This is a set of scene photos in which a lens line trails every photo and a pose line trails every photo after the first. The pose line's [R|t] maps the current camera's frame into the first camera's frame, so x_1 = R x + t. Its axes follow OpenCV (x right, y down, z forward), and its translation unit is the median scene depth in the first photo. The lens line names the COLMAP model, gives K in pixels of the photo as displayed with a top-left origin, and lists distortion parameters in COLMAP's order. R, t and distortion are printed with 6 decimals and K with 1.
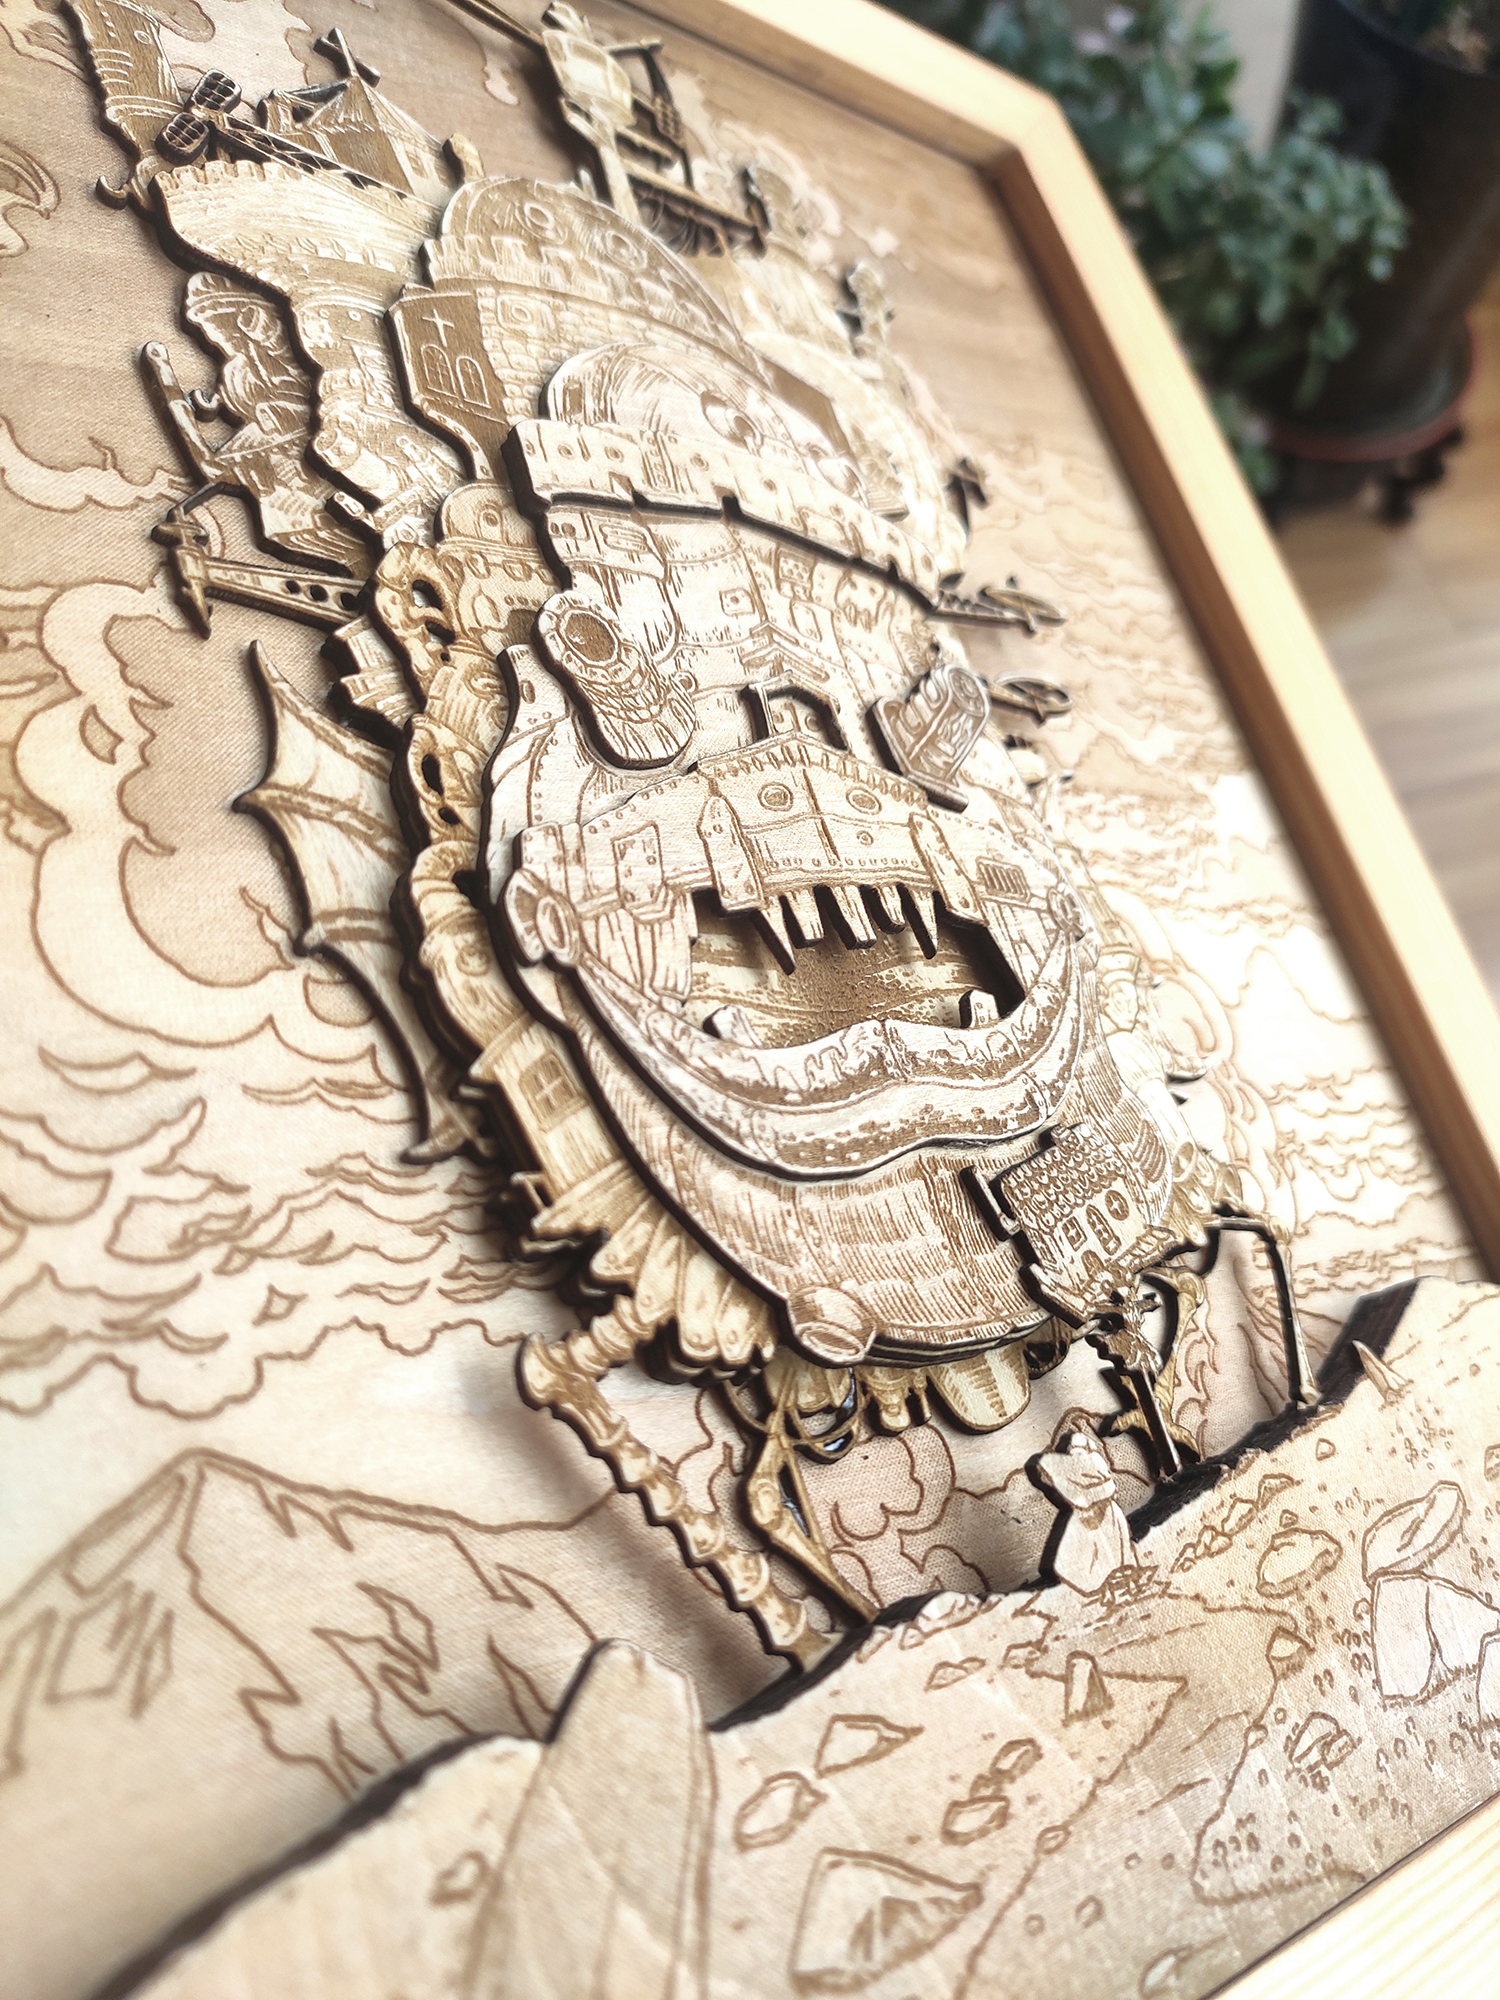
lens RADIAL K [[1572.6, 0, 755.9], [0, 1572.6, 992.2], [0, 0, 1]] dist [0.017269, -0.074175]
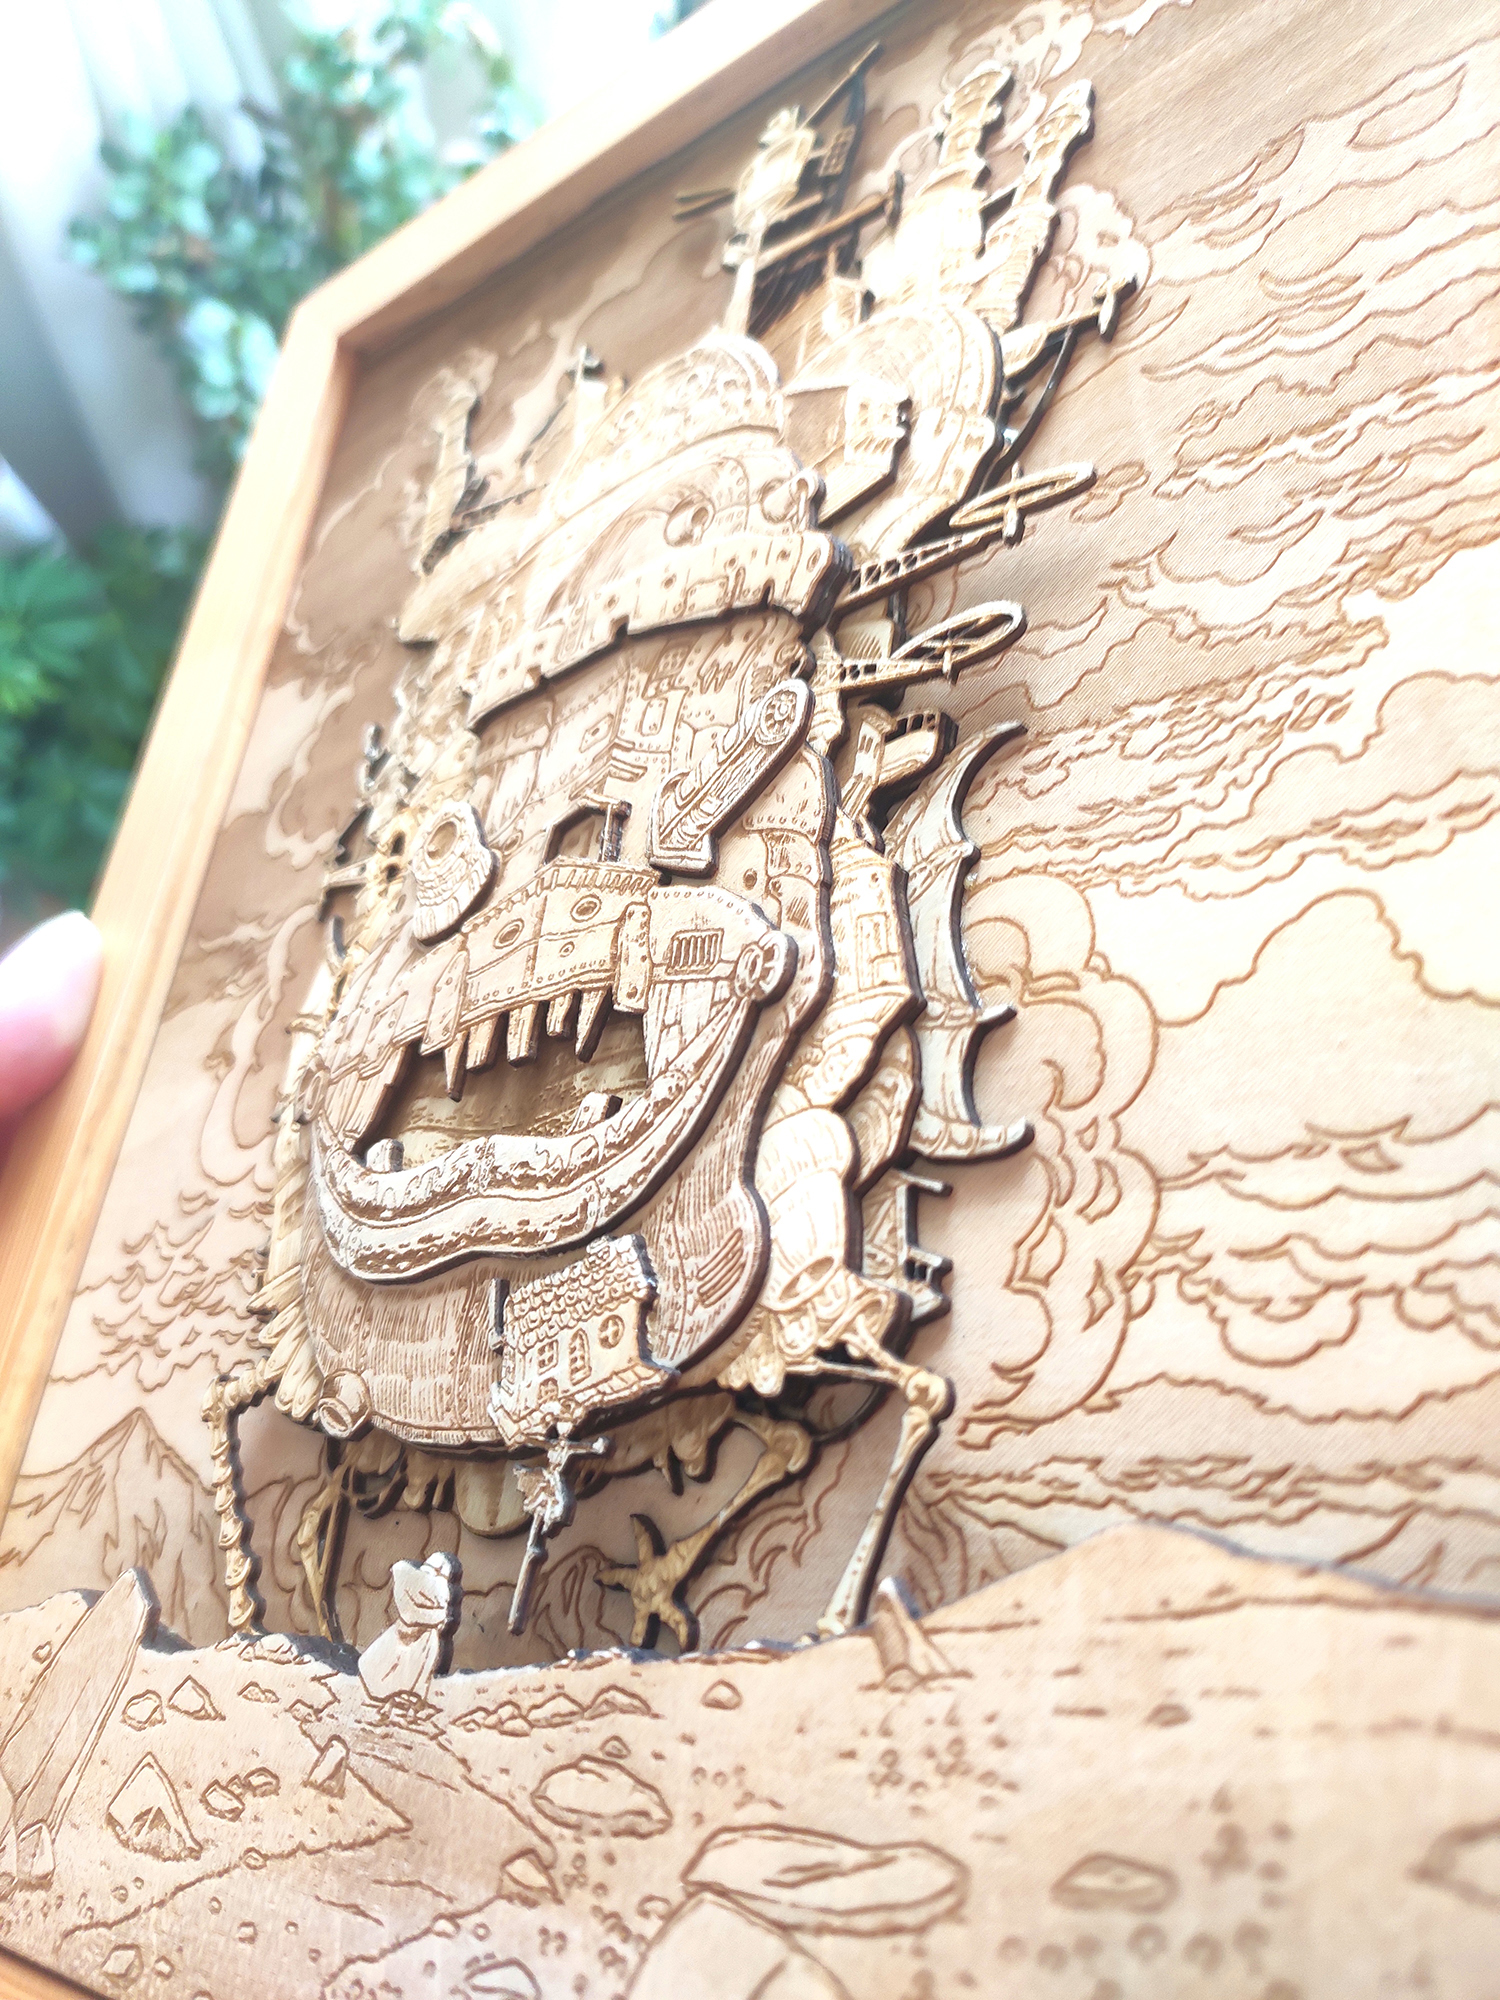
lens RADIAL K [[1572.6, 0, 724.8], [0, 1572.6, 994.3], [0, 0, 1]] dist [0.017269, -0.074175]
pose [[0.183181, -0.093190, -0.978652, 1.228818], [0.149129, 0.986610, -0.066034, 0.017482], [0.971702, -0.133849, 0.194626, 0.996631]]
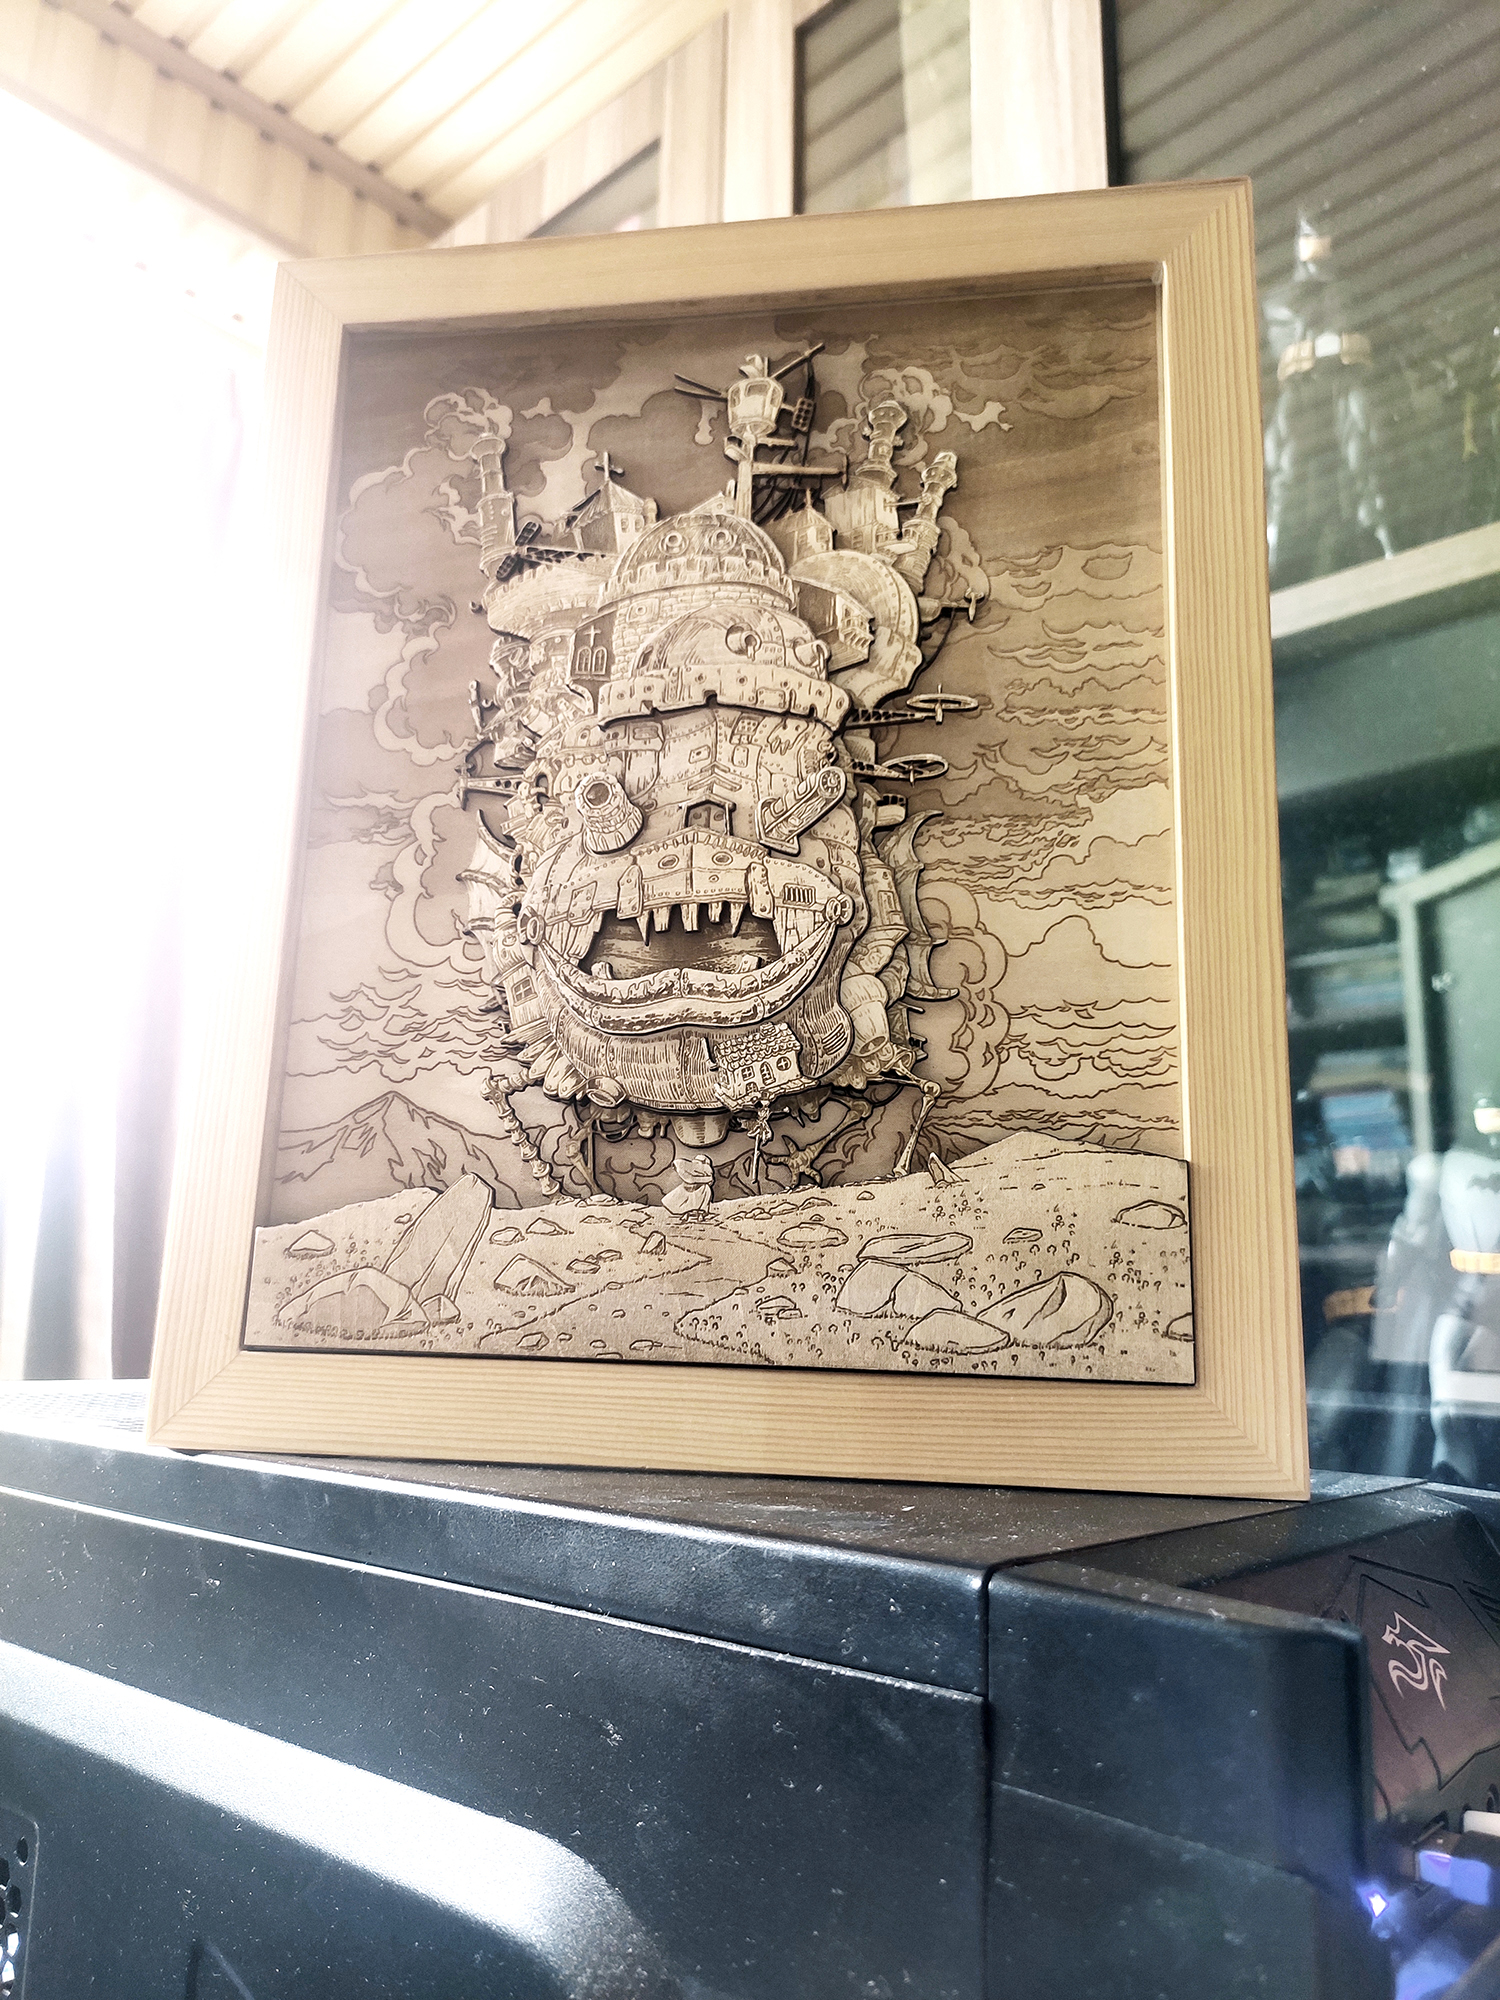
lens RADIAL K [[1572.6, 0, 732.3], [0, 1572.6, 992.9], [0, 0, 1]] dist [0.017269, -0.074175]
pose [[0.655599, 0.148489, -0.740365, 1.907180], [0.036390, 0.973122, 0.227395, -0.485936], [0.754232, -0.176022, 0.632575, -0.420567]]
